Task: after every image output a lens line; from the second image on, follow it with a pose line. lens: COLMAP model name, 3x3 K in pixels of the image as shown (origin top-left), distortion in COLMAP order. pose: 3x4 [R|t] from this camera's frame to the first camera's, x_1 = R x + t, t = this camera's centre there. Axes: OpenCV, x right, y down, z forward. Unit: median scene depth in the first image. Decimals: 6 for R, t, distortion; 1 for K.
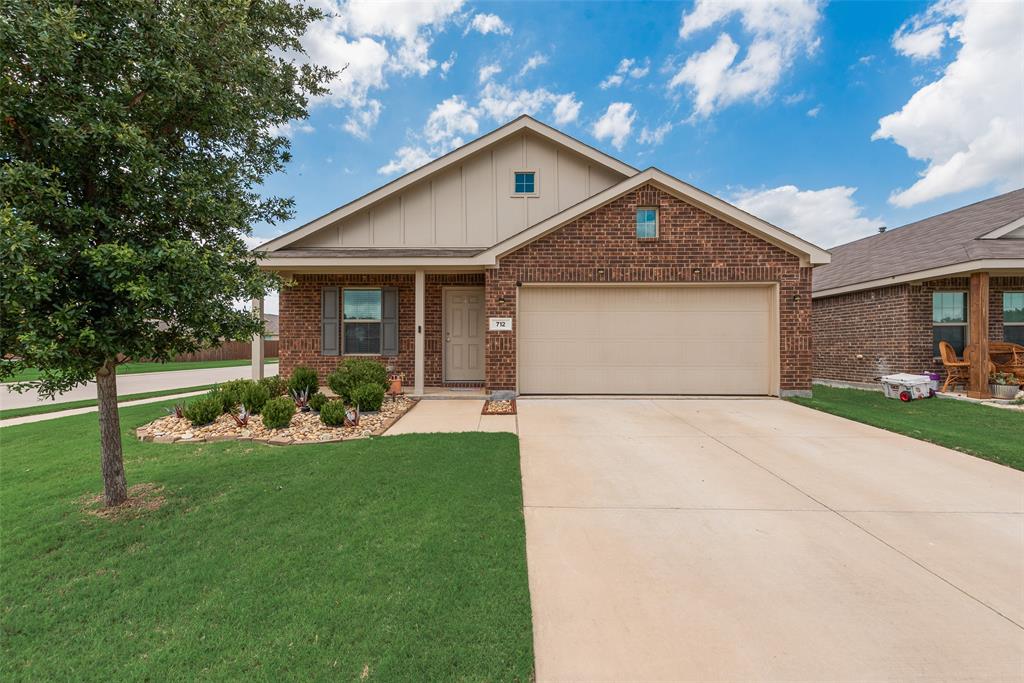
lens RADIAL K [[400.6, 0, 507.8], [0, 400.6, 344.8], [0, 0, 1]] dist [0.017144, -0.006100]
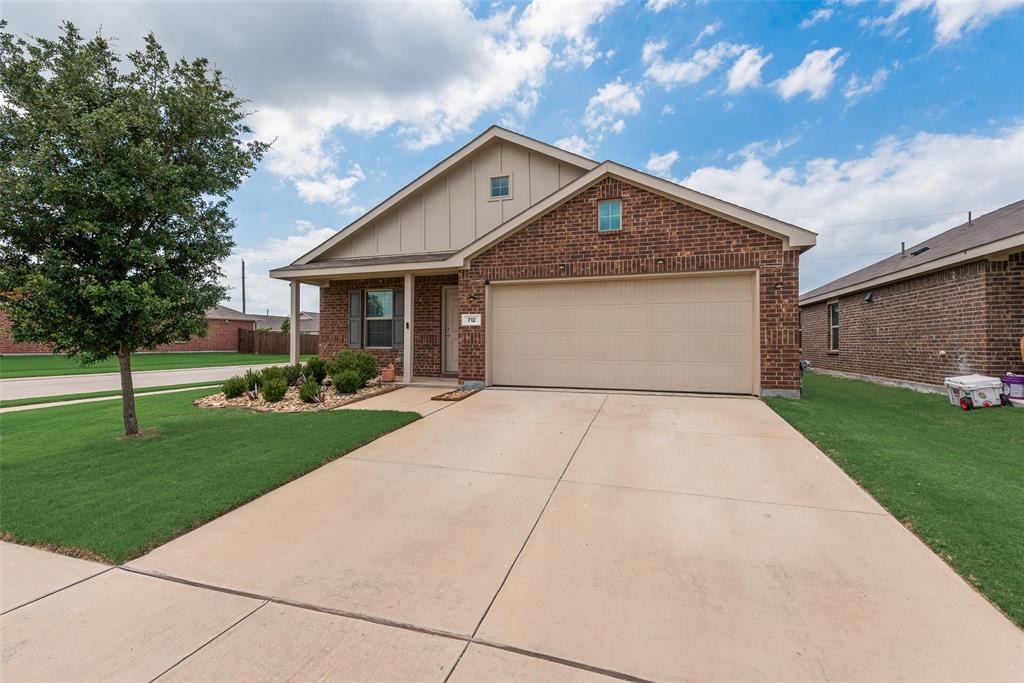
lens RADIAL K [[441.8, 0, 508.3], [0, 441.8, 335.7], [0, 0, 1]] dist [0.010298, -0.000094]
pose [[0.951799, -0.004009, -0.306696, 0.445950], [0.001668, 0.999967, -0.007893, 0.001053], [0.306718, 0.007000, 0.951775, -0.112431]]
